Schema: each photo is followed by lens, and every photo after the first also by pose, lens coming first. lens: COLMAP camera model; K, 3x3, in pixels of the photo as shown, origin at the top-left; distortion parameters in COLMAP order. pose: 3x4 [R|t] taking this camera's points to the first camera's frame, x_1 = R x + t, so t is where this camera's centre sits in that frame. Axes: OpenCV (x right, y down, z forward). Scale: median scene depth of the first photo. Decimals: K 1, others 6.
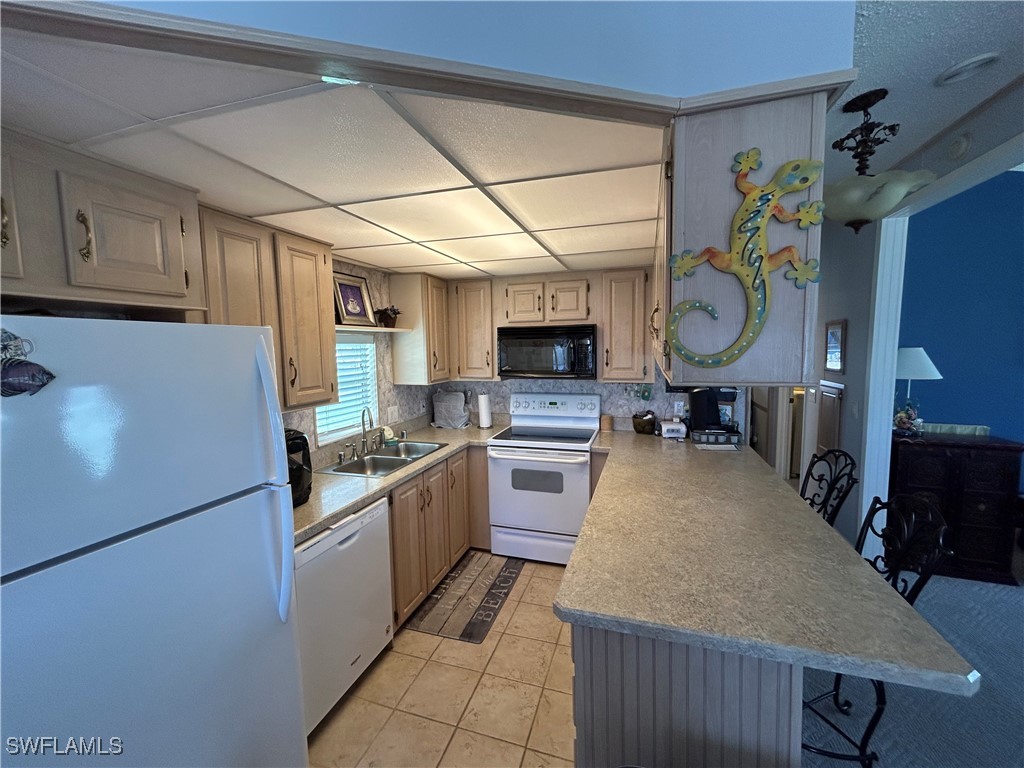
lens RADIAL K [[413.2, 0, 511.8], [0, 413.2, 383.5], [0, 0, 1]] dist [0.000888, 0.000435]
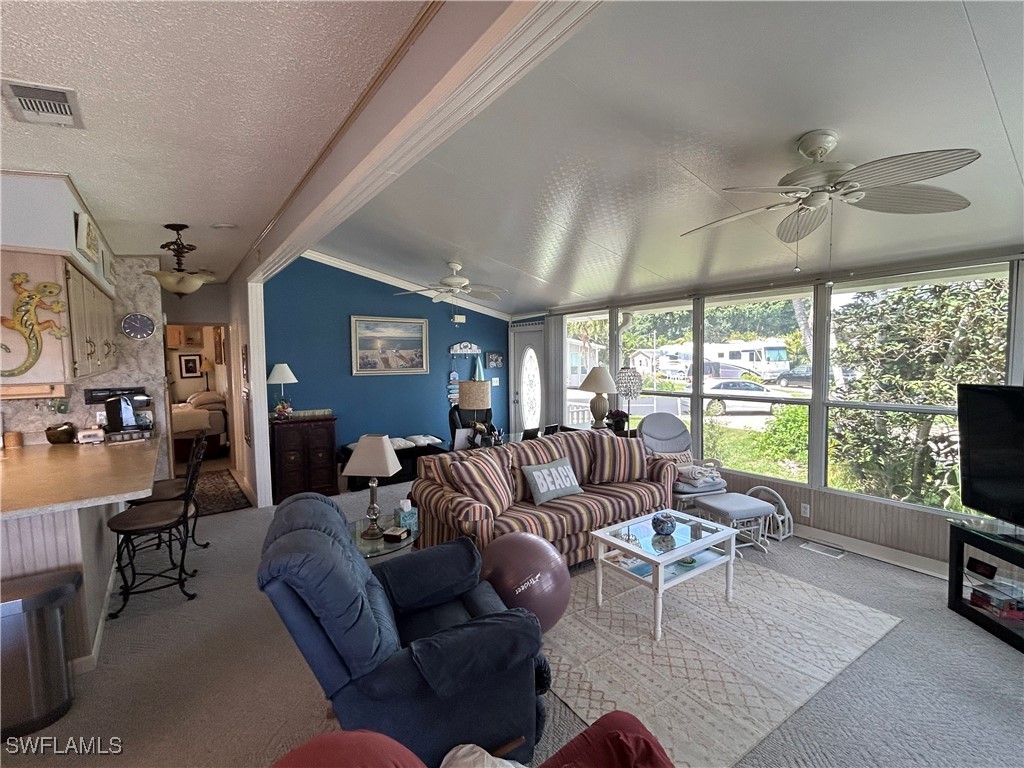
lens RADIAL K [[461.3, 0, 508.1], [0, 461.3, 382.1], [0, 0, 1]] dist [-0.002242, 0.001313]
pose [[0.585387, -0.039112, 0.809810, 0.034075], [0.074978, 0.997167, -0.006038, 0.059190], [-0.807280, 0.064253, 0.586661, -0.737615]]
